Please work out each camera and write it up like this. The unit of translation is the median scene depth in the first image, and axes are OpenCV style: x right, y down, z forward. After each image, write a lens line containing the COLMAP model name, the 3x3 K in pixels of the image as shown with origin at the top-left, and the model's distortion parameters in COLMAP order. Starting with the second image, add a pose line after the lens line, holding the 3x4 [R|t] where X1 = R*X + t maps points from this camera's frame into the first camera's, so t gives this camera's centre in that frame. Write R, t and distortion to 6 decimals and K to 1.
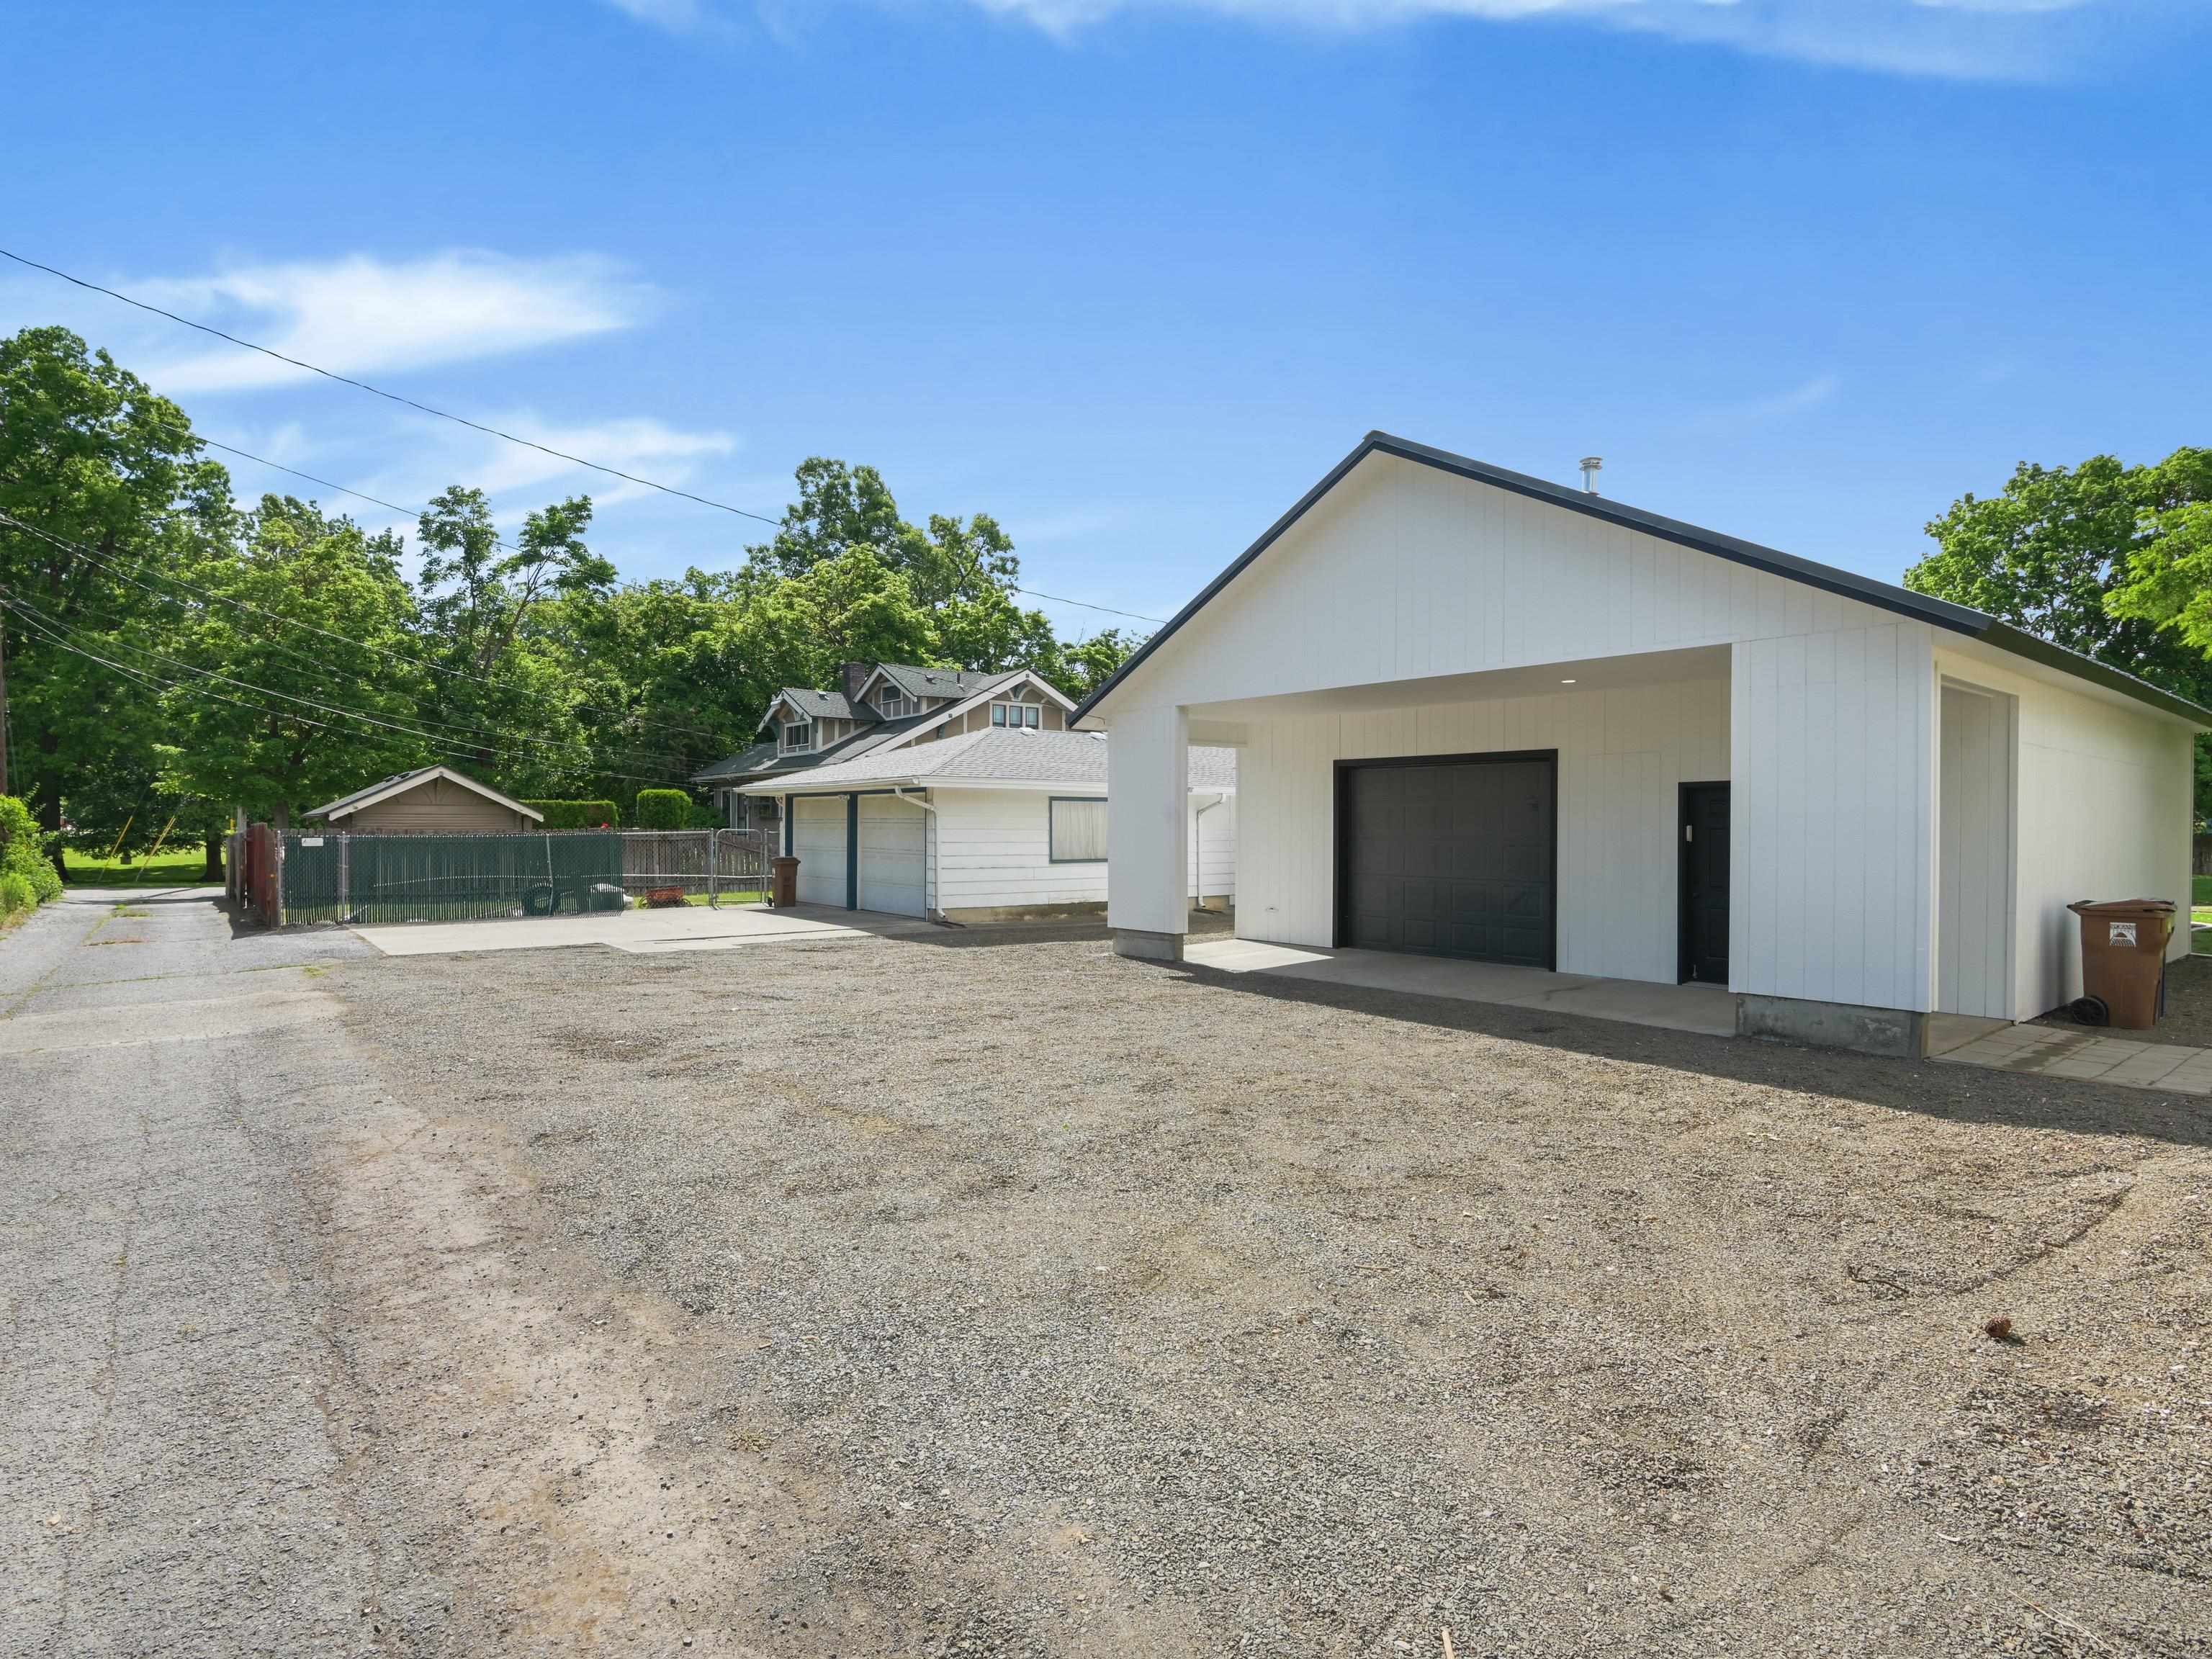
lens RADIAL K [[1142.0, 0, 1104.2], [0, 1142.0, 837.6], [0, 0, 1]] dist [-0.012457, -0.004081]
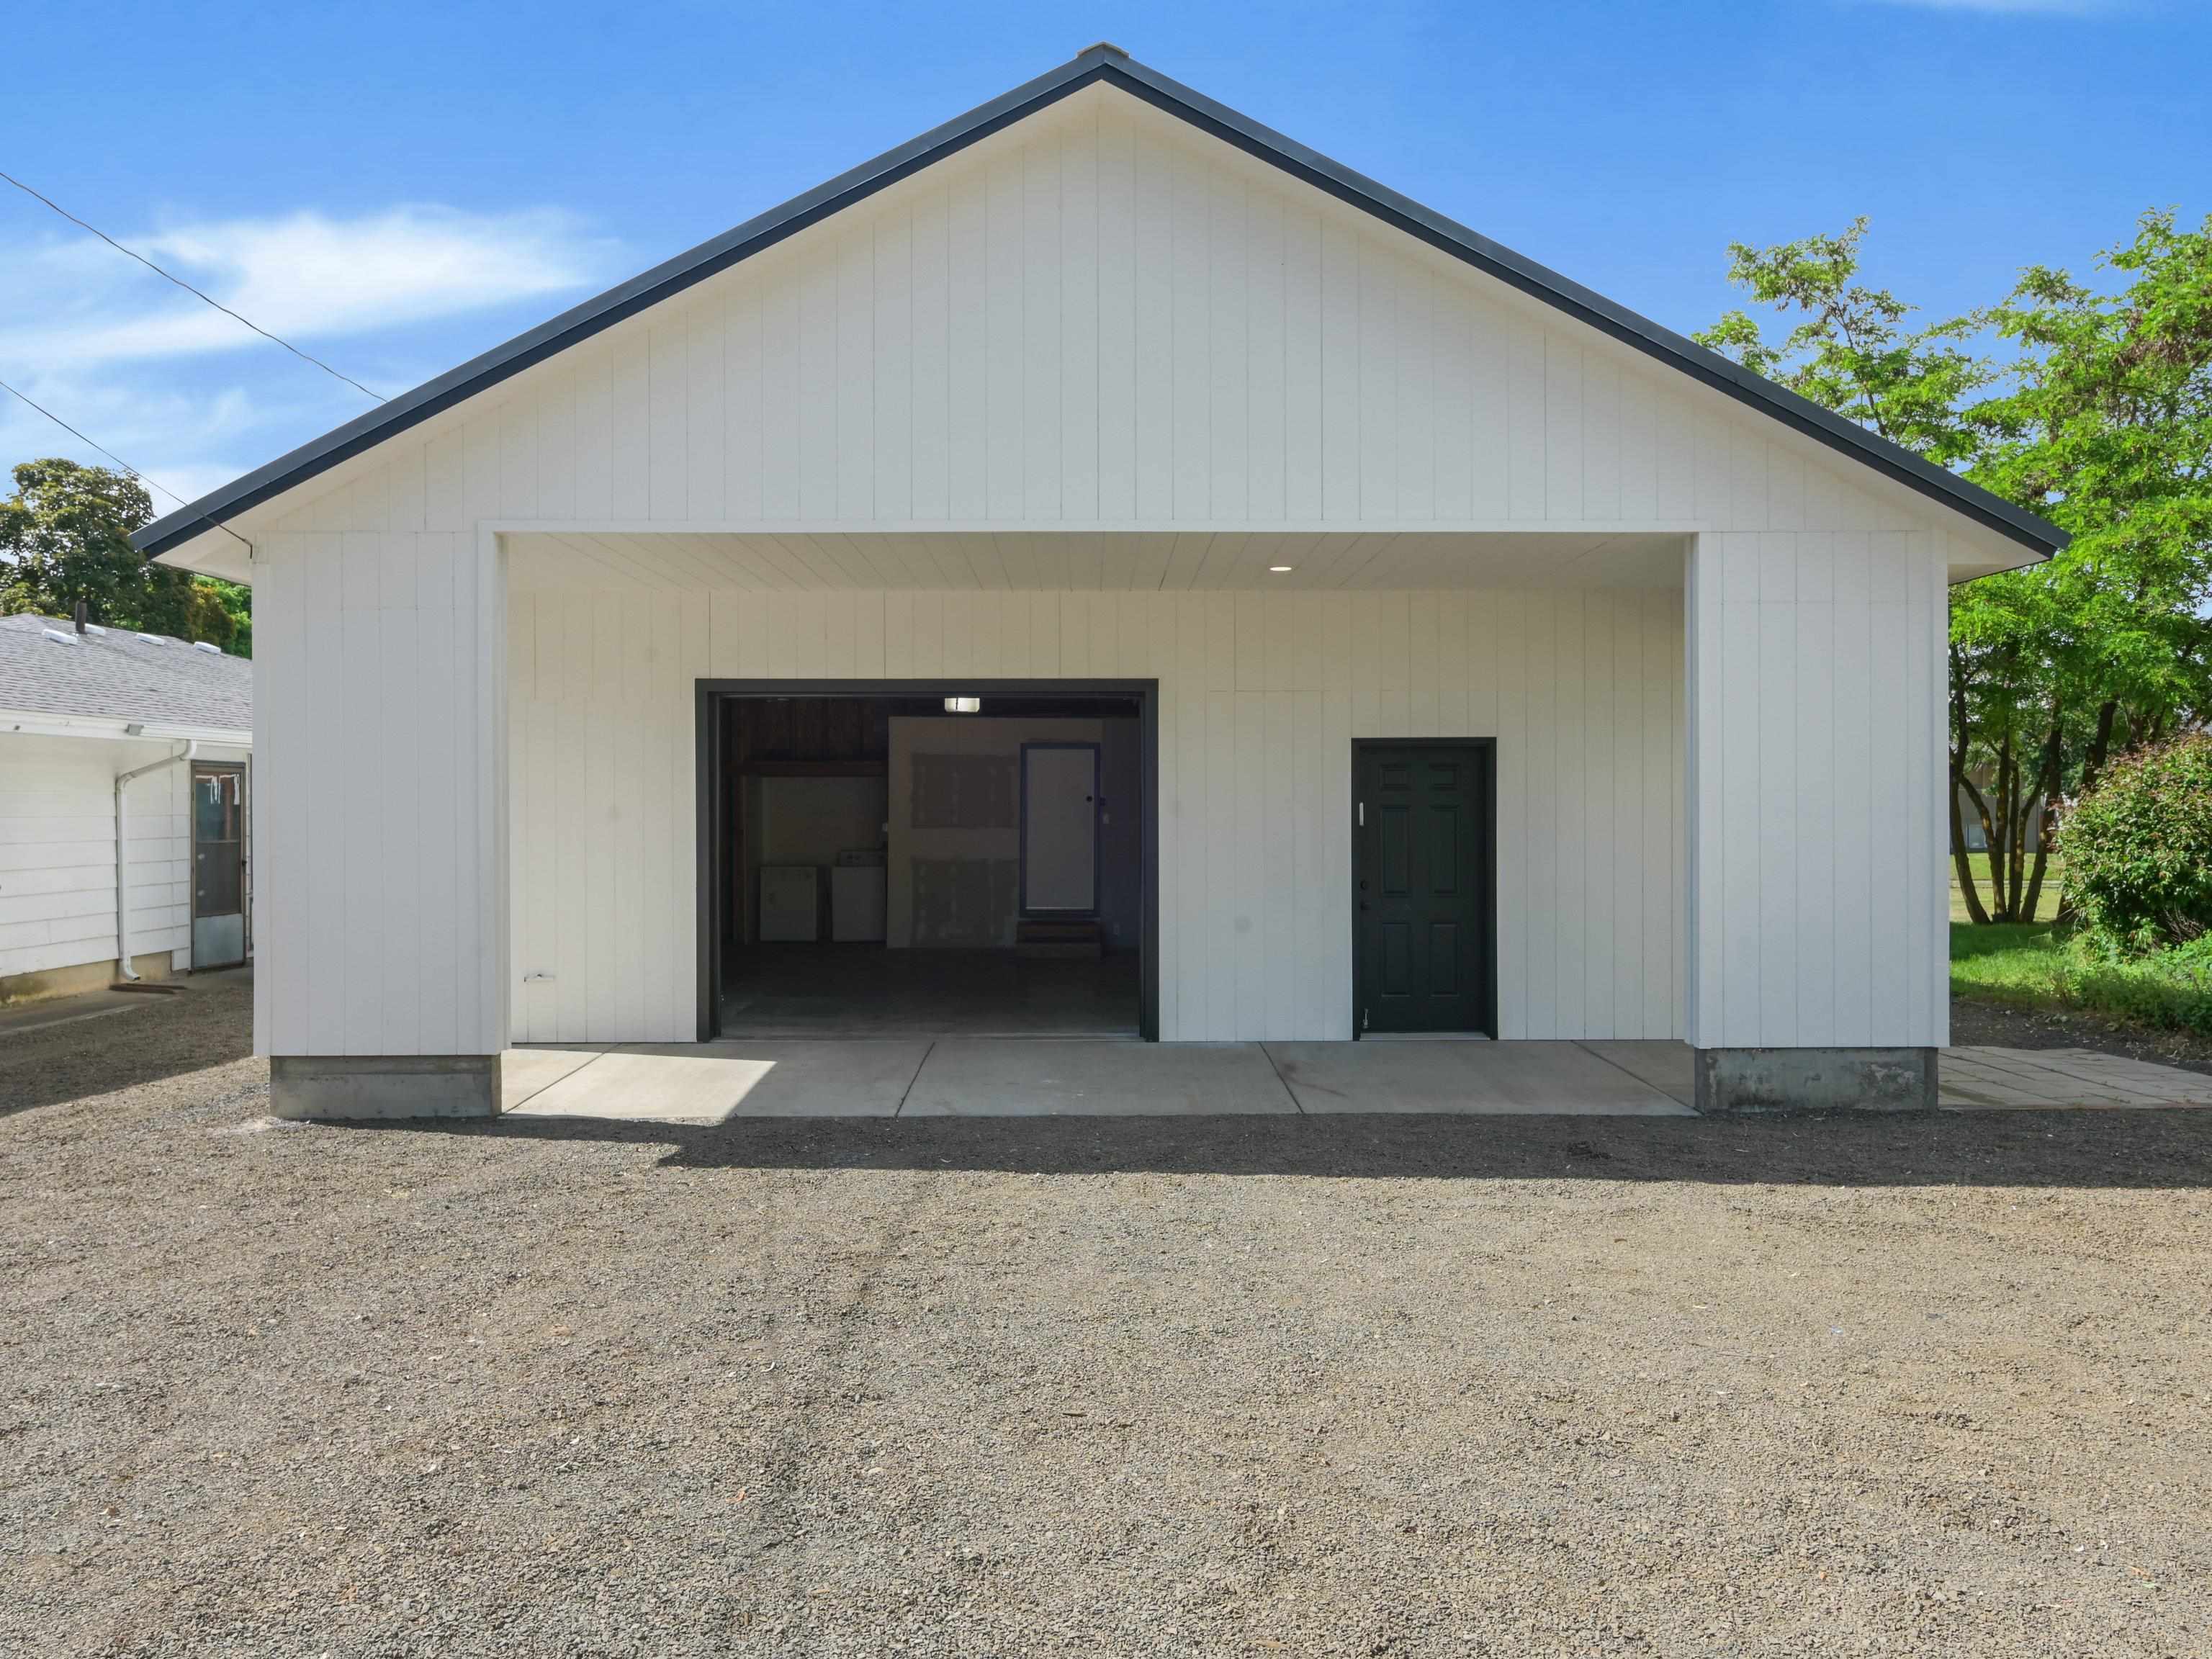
lens RADIAL K [[1601.4, 0, 1107.3], [0, 1601.4, 830.0], [0, 0, 1]] dist [0.005485, -0.001534]
pose [[0.621209, -0.018224, 0.783433, -0.339332], [0.009934, 0.999832, 0.015381, -0.011266], [-0.783582, -0.001773, 0.621286, 0.545682]]
